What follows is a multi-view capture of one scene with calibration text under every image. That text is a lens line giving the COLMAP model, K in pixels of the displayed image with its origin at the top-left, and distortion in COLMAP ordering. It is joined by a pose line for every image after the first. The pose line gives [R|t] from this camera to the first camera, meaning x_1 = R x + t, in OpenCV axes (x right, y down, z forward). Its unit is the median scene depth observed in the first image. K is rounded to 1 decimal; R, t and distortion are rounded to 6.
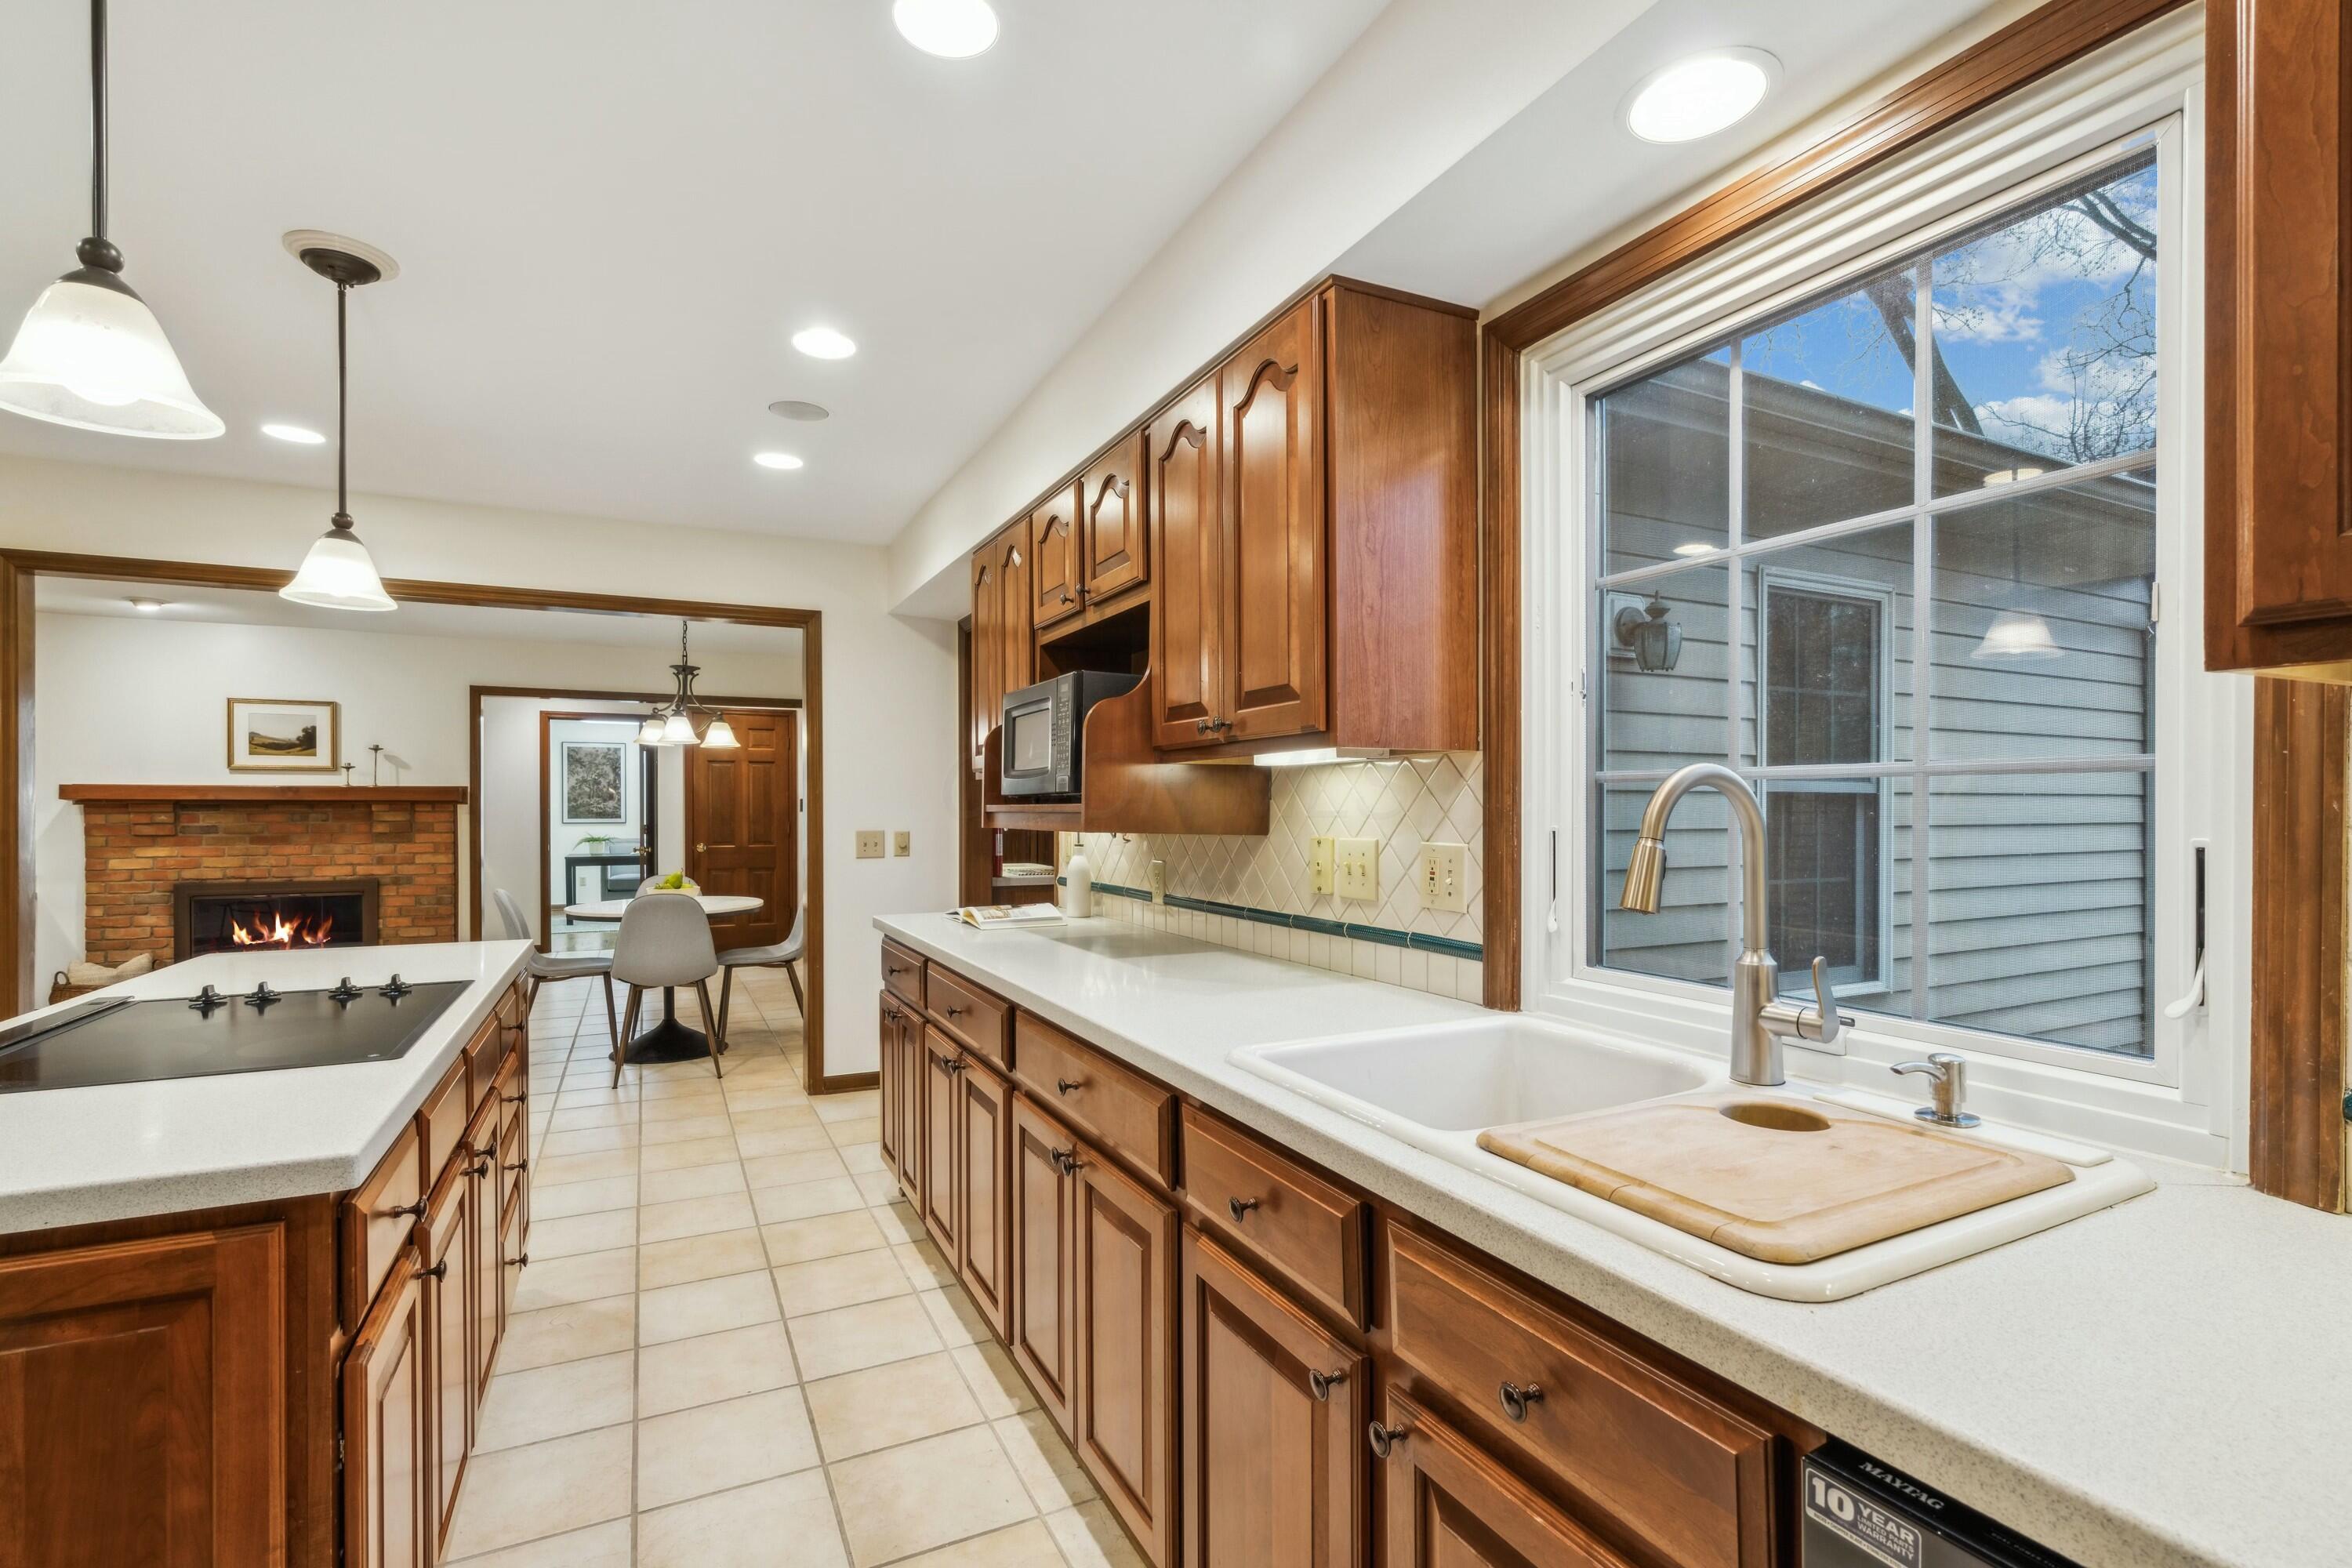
lens RADIAL K [[1064.5, 0, 1175.1], [0, 1064.5, 809.8], [0, 0, 1]] dist [-0.007365, 0.000320]
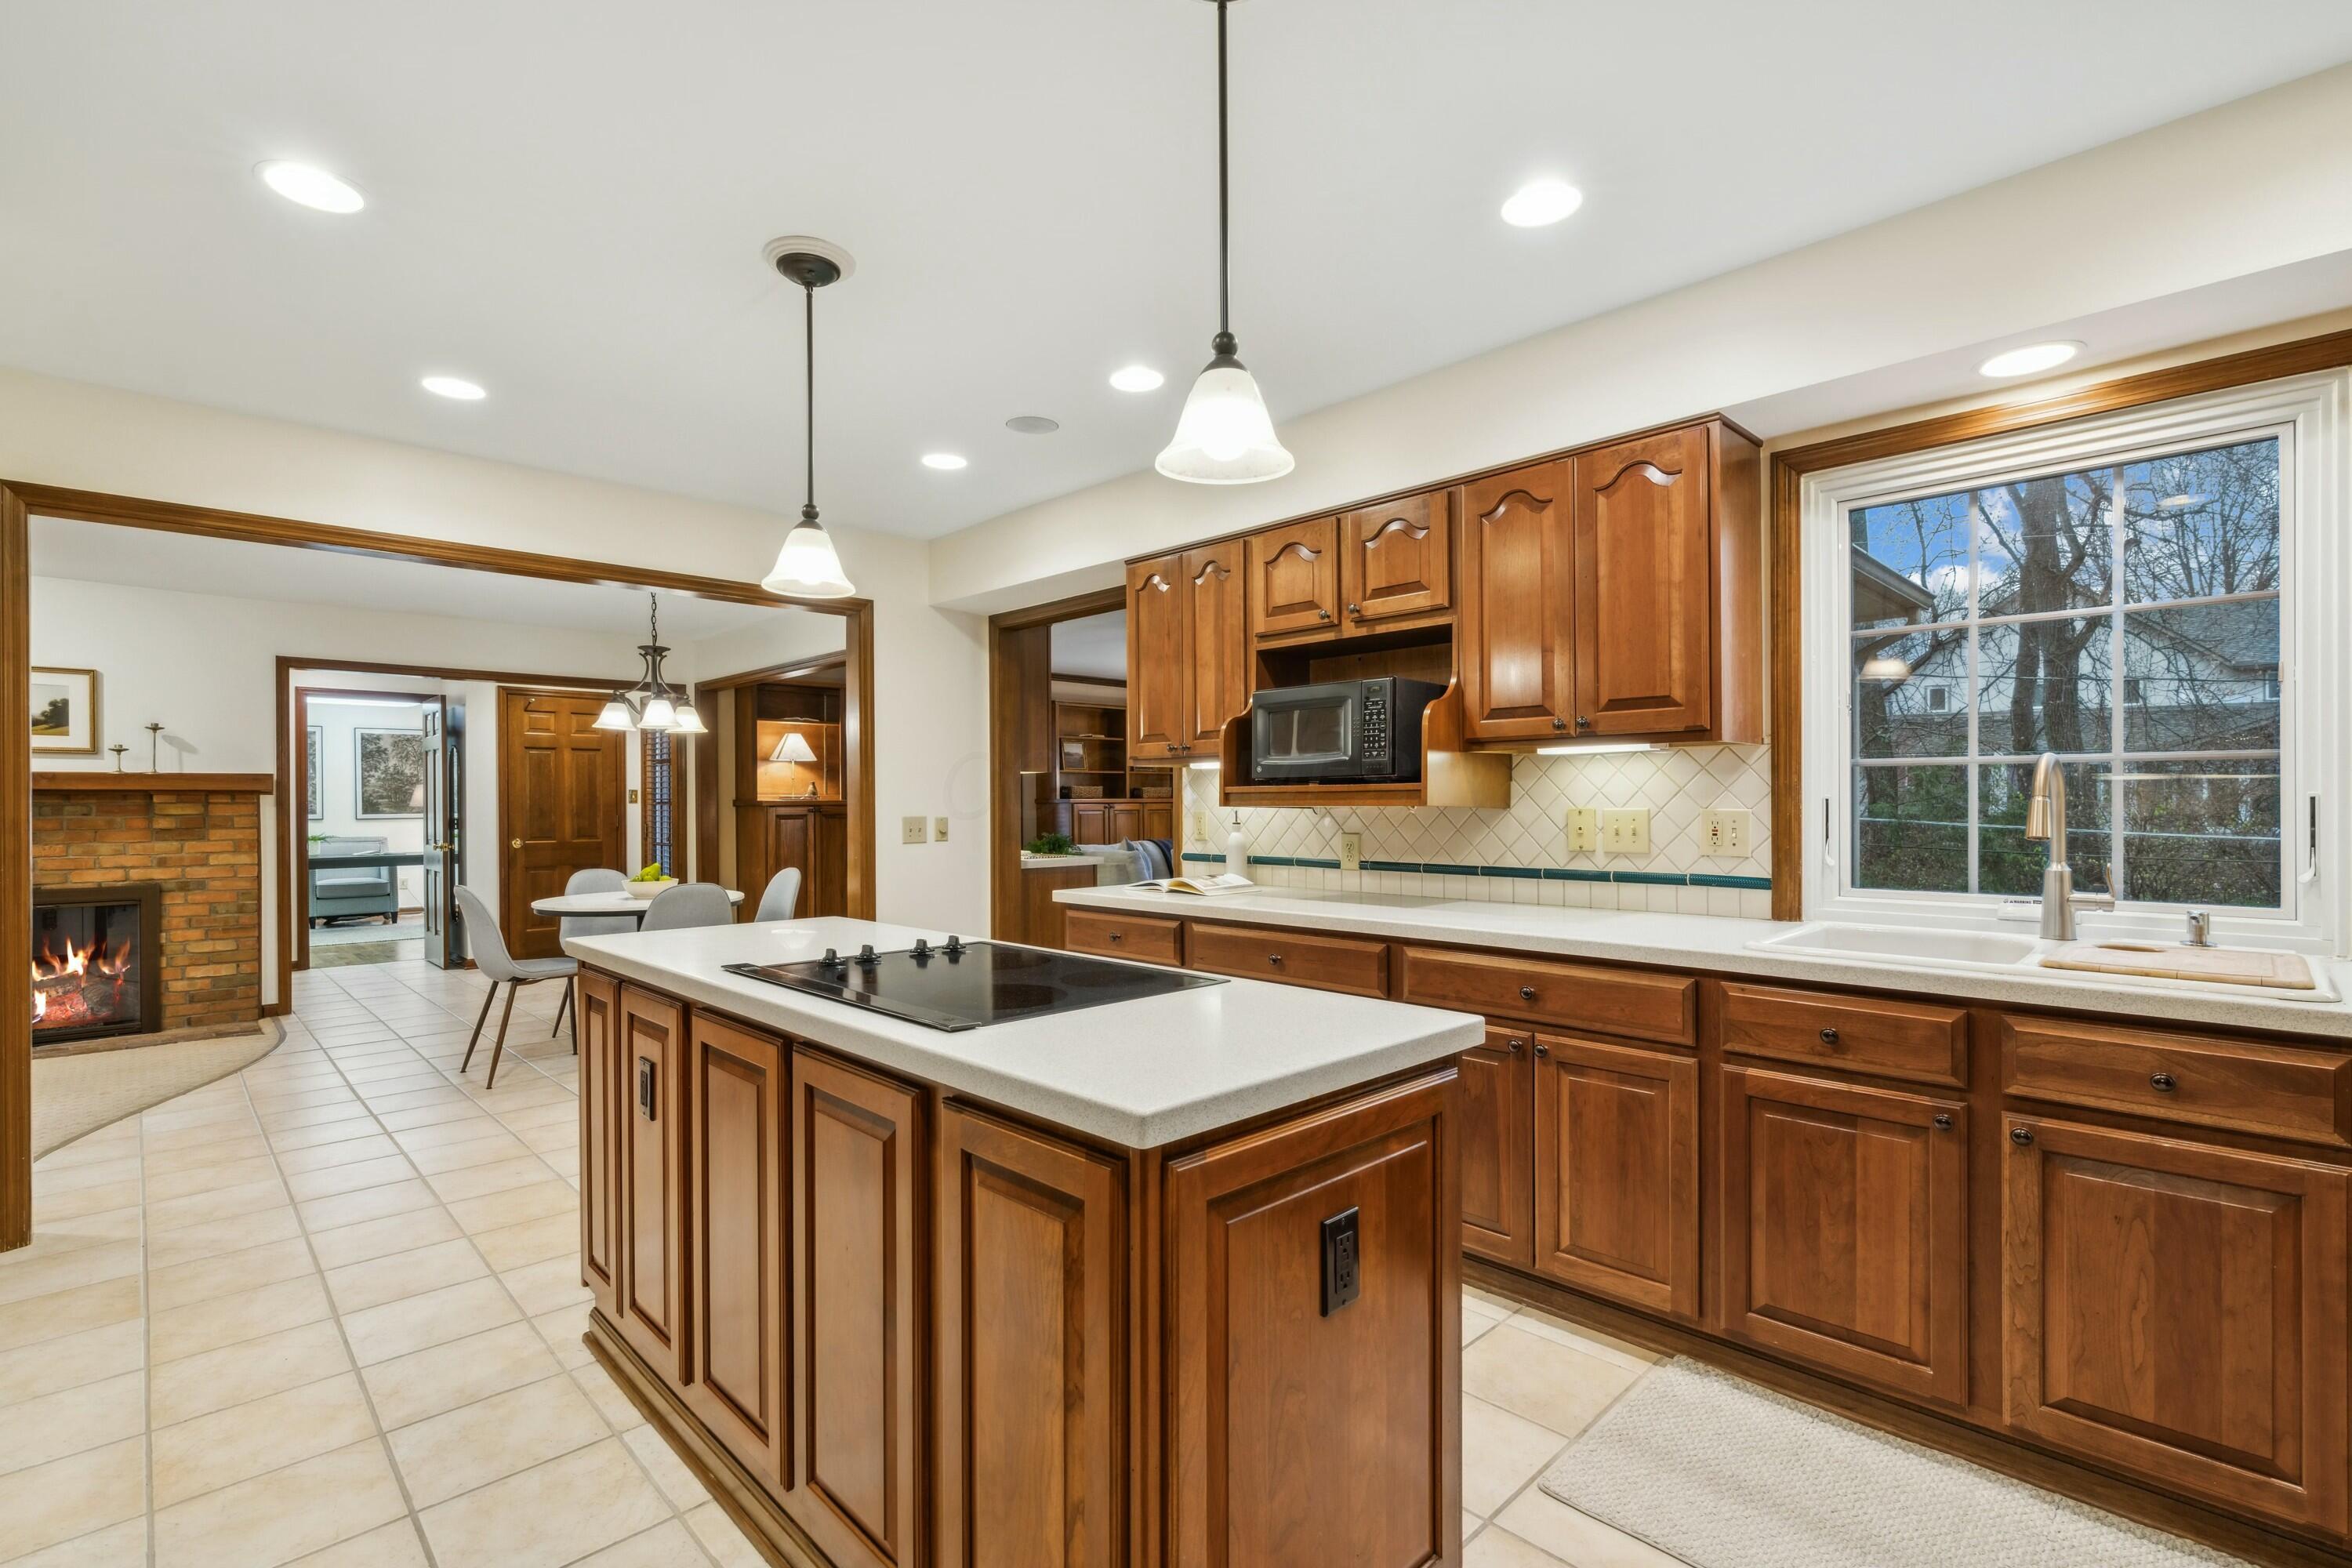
lens RADIAL K [[1064.5, 0, 1162.1], [0, 1064.5, 790.6], [0, 0, 1]] dist [-0.007365, 0.000320]
pose [[0.951635, -0.001093, 0.307229, -0.319613], [0.005120, 0.999911, -0.012303, 0.007291], [-0.307188, 0.013281, 0.951556, -0.041950]]
